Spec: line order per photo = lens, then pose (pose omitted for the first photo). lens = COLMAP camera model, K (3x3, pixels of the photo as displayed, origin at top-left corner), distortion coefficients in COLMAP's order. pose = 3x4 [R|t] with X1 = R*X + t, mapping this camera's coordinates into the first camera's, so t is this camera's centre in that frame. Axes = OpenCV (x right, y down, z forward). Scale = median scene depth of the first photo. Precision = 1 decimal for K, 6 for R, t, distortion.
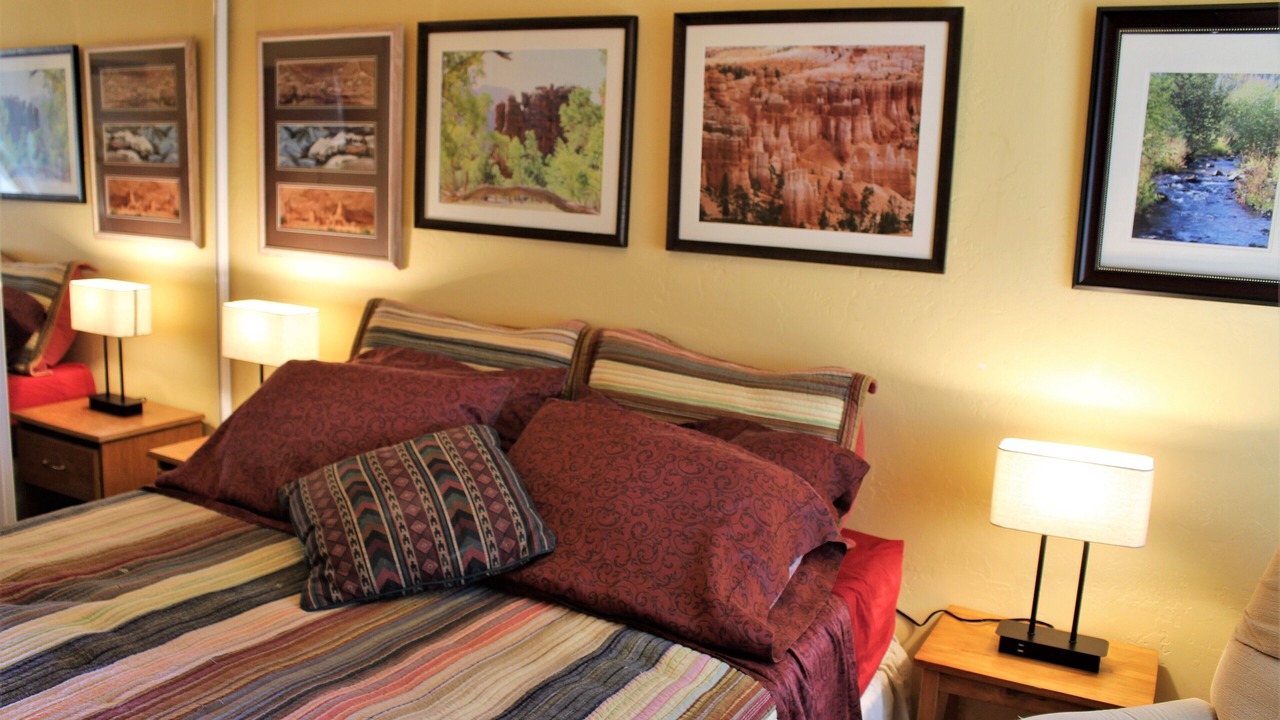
lens RADIAL K [[1077.6, 0, 640.0], [0, 1077.6, 360.0], [0, 0, 1]] dist [-0.214374, 0.222339]
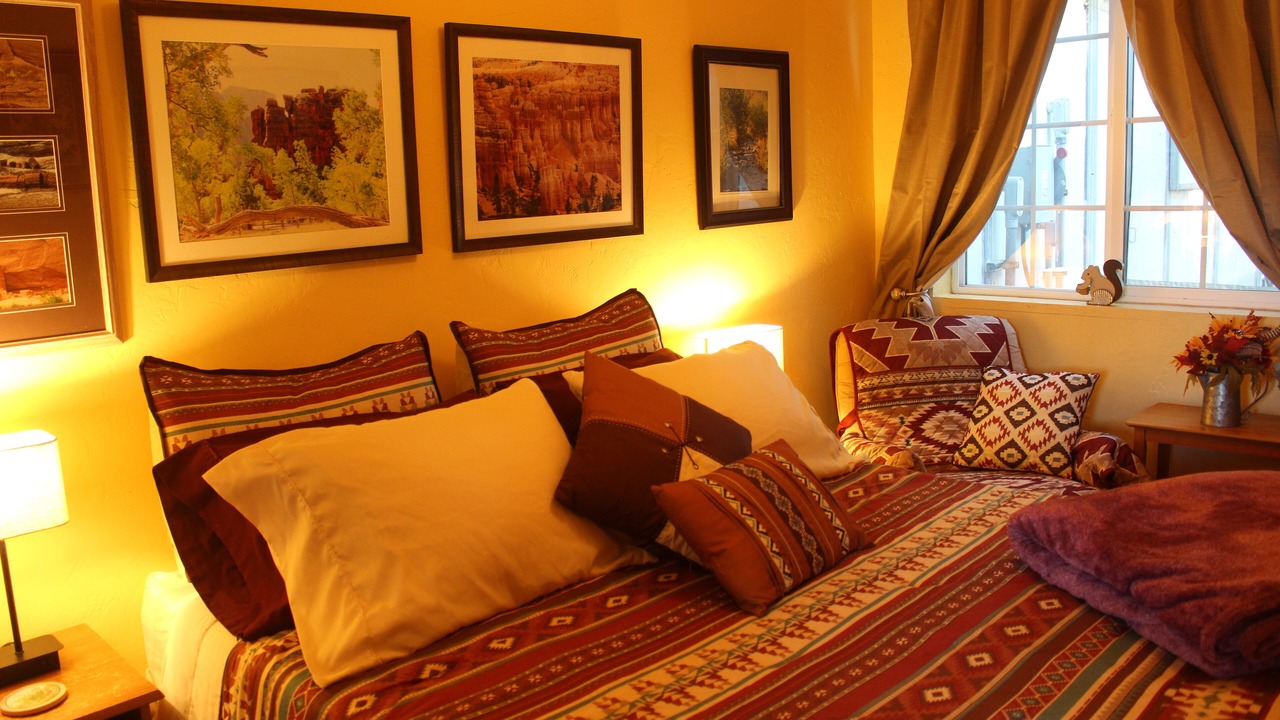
lens RADIAL K [[1077.6, 0, 640.0], [0, 1077.6, 360.0], [0, 0, 1]] dist [-0.214374, 0.222339]
pose [[0.260655, -0.212432, 0.941770, -0.965329], [0.214200, 0.963903, 0.158141, -0.133781], [-0.941370, 0.160507, 0.296749, 0.575359]]
